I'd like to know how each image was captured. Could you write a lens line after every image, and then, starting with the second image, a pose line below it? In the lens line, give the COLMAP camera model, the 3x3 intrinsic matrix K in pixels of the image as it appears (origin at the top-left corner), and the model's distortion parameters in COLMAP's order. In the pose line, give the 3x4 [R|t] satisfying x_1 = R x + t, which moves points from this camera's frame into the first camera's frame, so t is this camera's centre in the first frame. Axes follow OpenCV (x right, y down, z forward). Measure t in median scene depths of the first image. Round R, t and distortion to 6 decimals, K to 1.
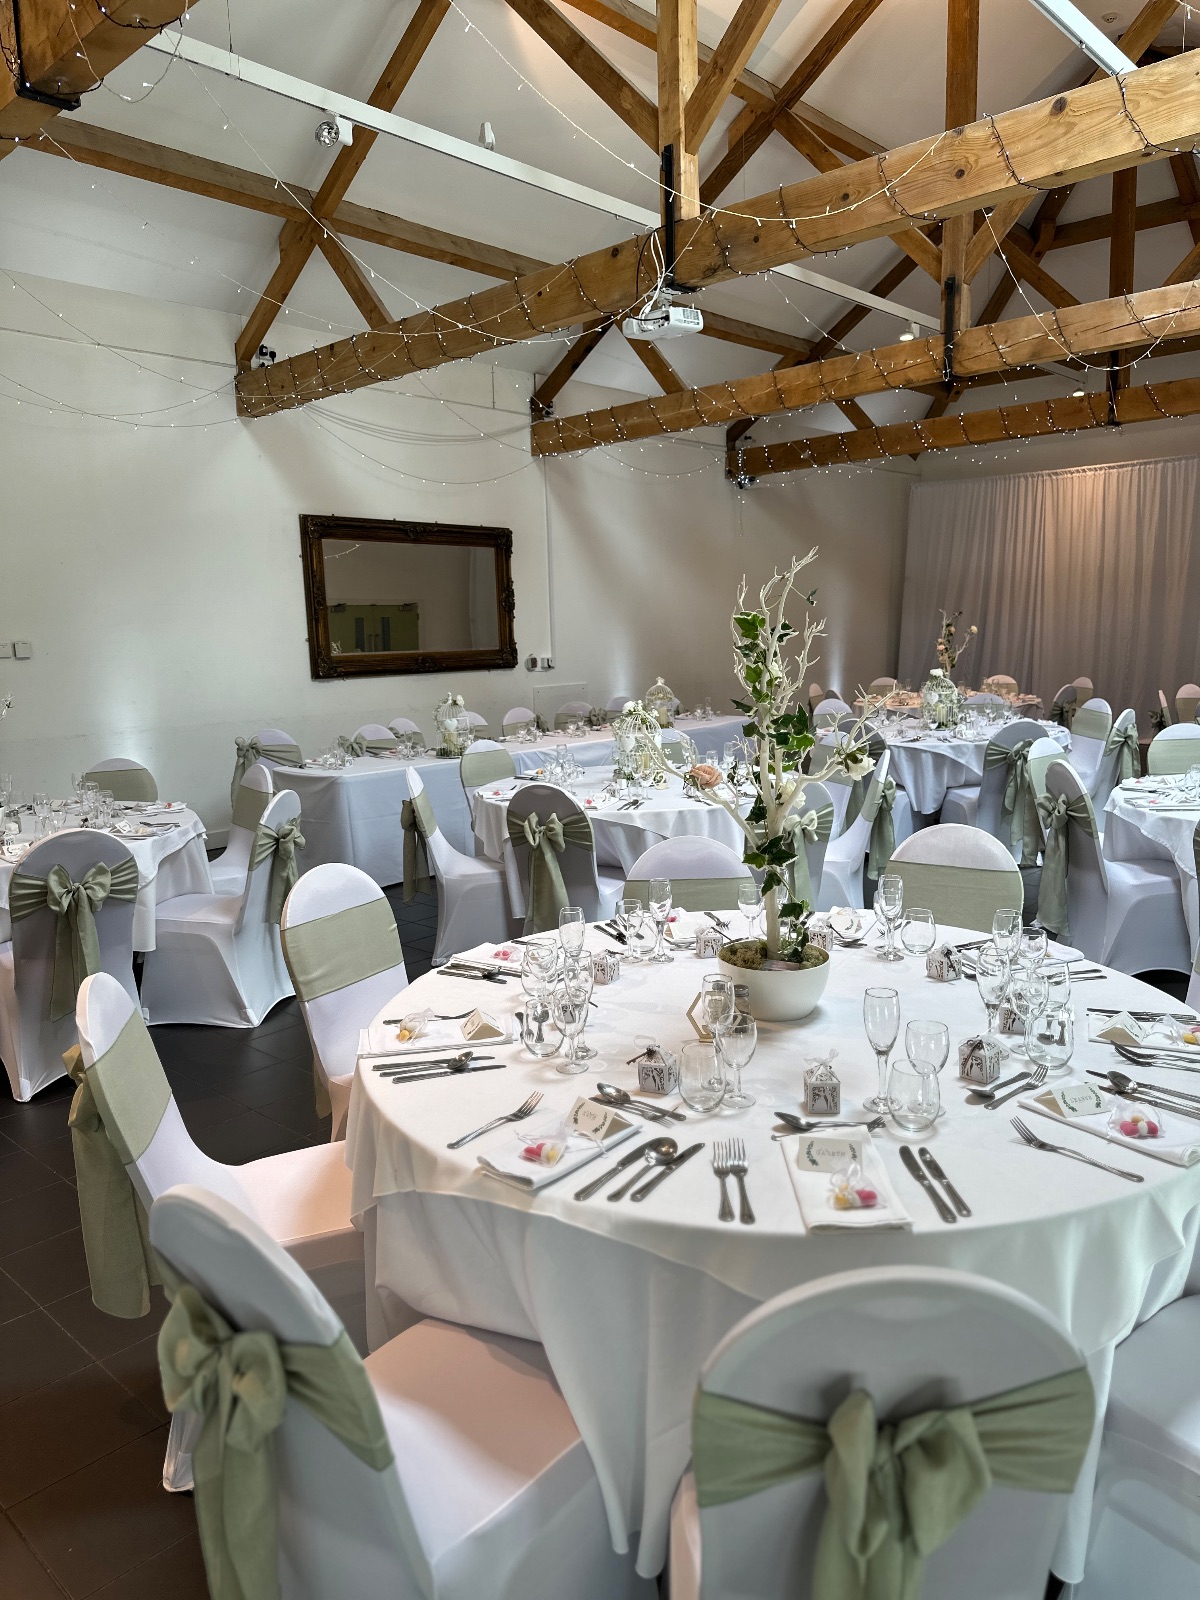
lens RADIAL K [[1139.9, 0, 602.3], [0, 1139.9, 810.9], [0, 0, 1]] dist [0.024141, -0.025378]
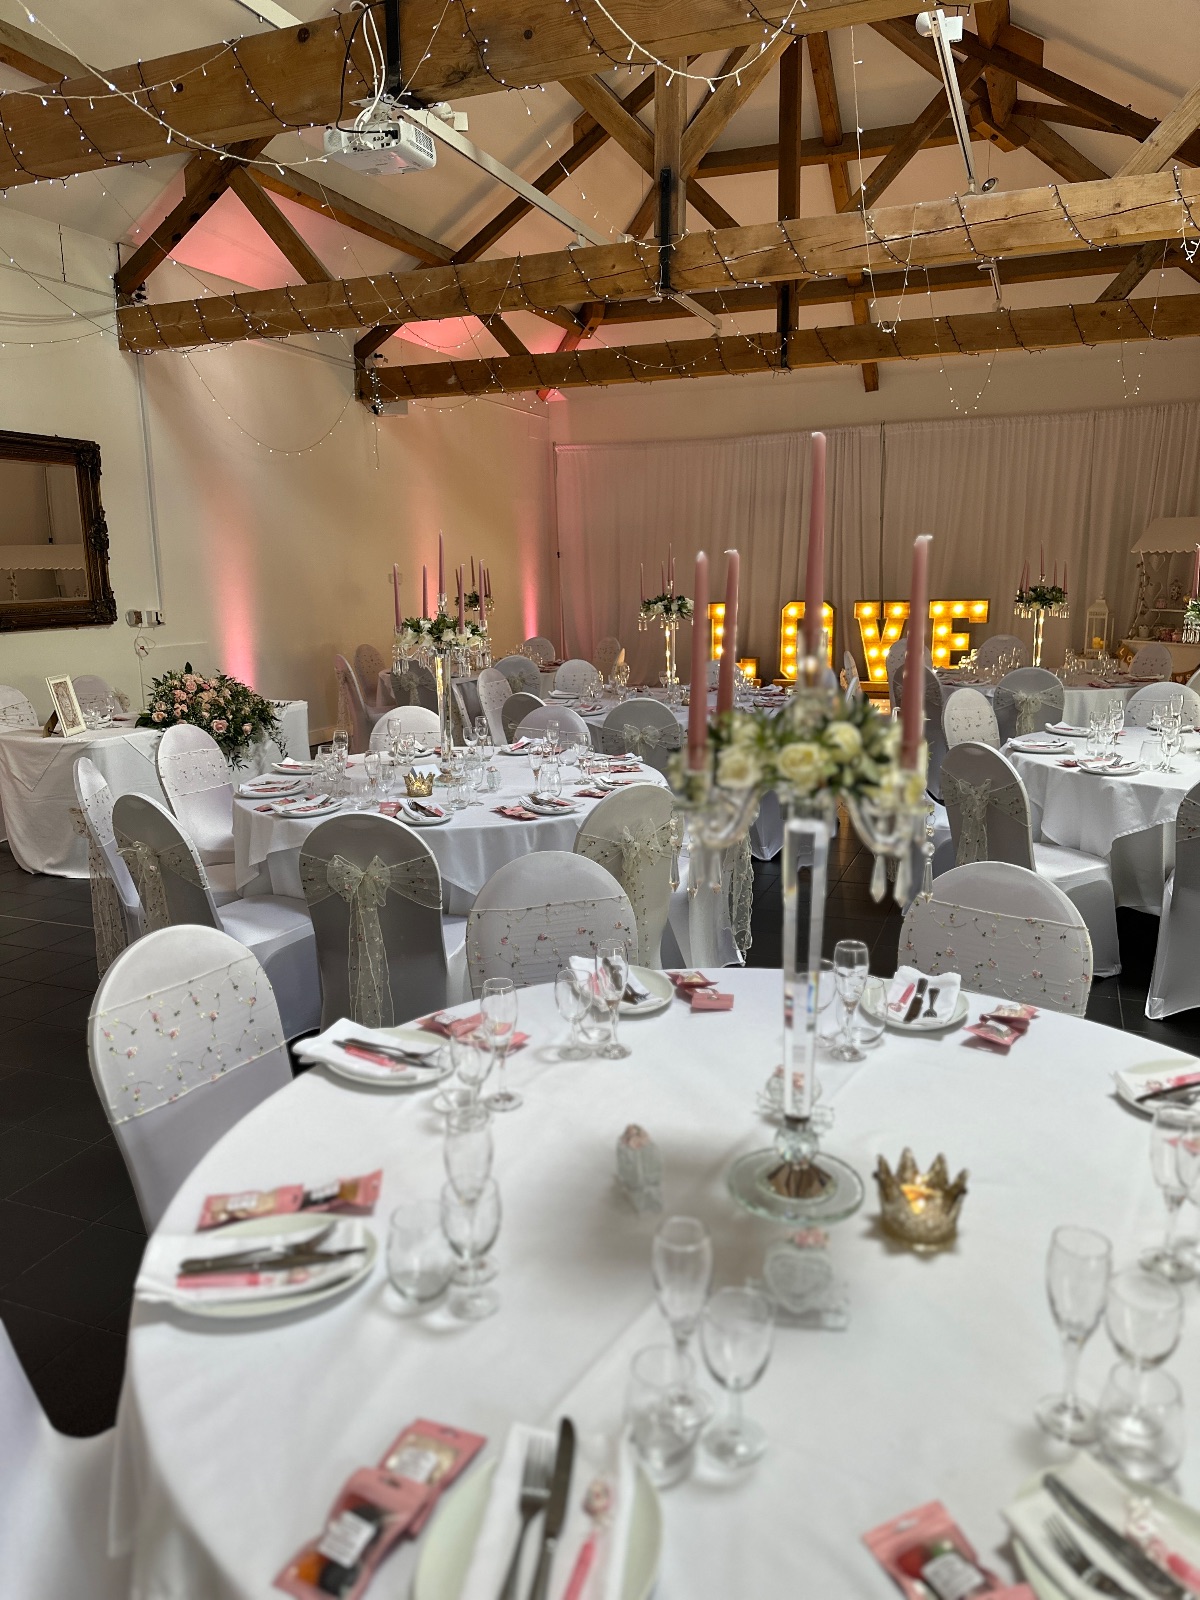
lens RADIAL K [[1139.9, 0, 610.4], [0, 1139.9, 792.5], [0, 0, 1]] dist [0.024141, -0.025378]
pose [[0.929960, -0.055569, 0.363437, -0.053585], [0.045622, 0.998313, 0.035902, -0.023962], [-0.364819, -0.016807, 0.930927, 0.153168]]
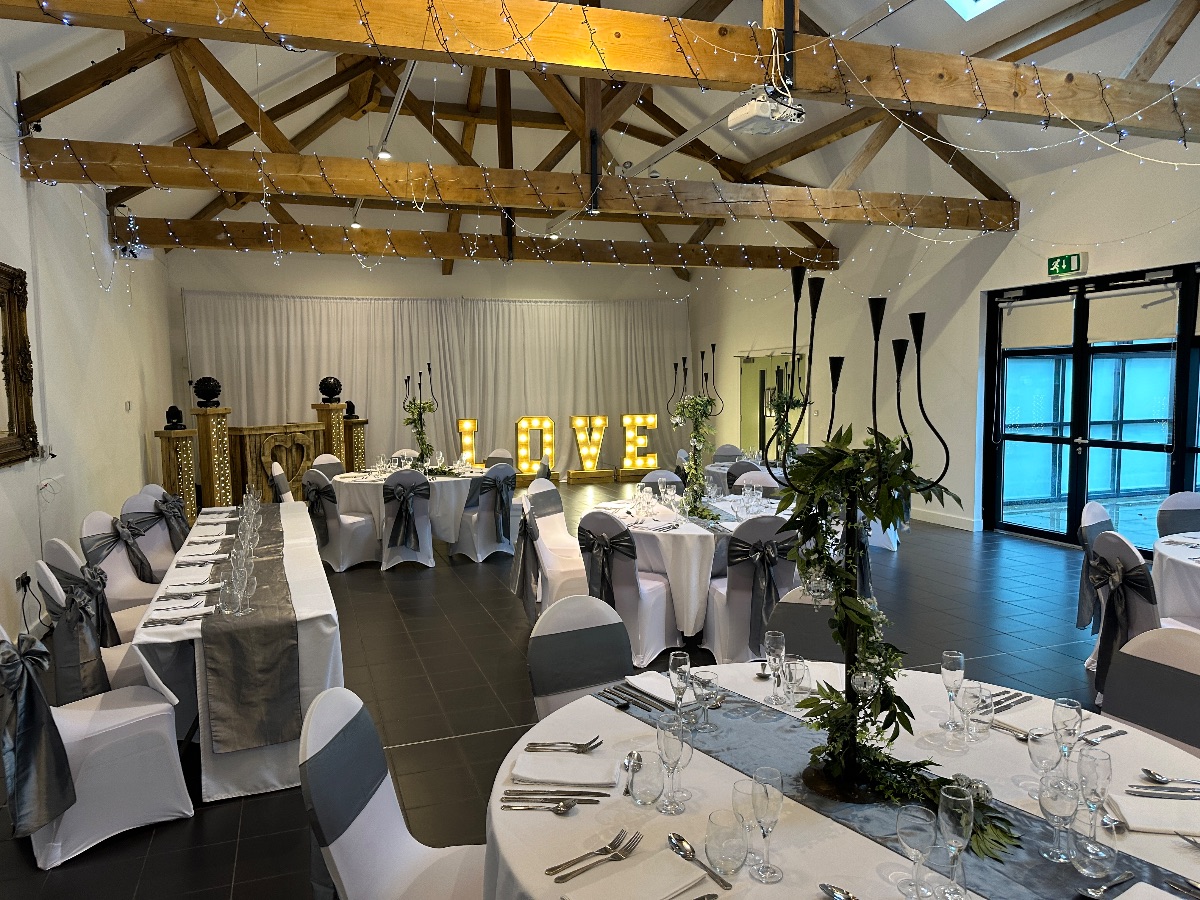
lens RADIAL K [[855.0, 0, 595.6], [0, 855.0, 450.2], [0, 0, 1]] dist [0.024141, -0.025378]
pose [[0.479983, -0.045116, 0.876117, -0.396007], [0.137100, 0.990264, -0.024116, -0.066624], [-0.866499, 0.131691, 0.481495, 0.422645]]
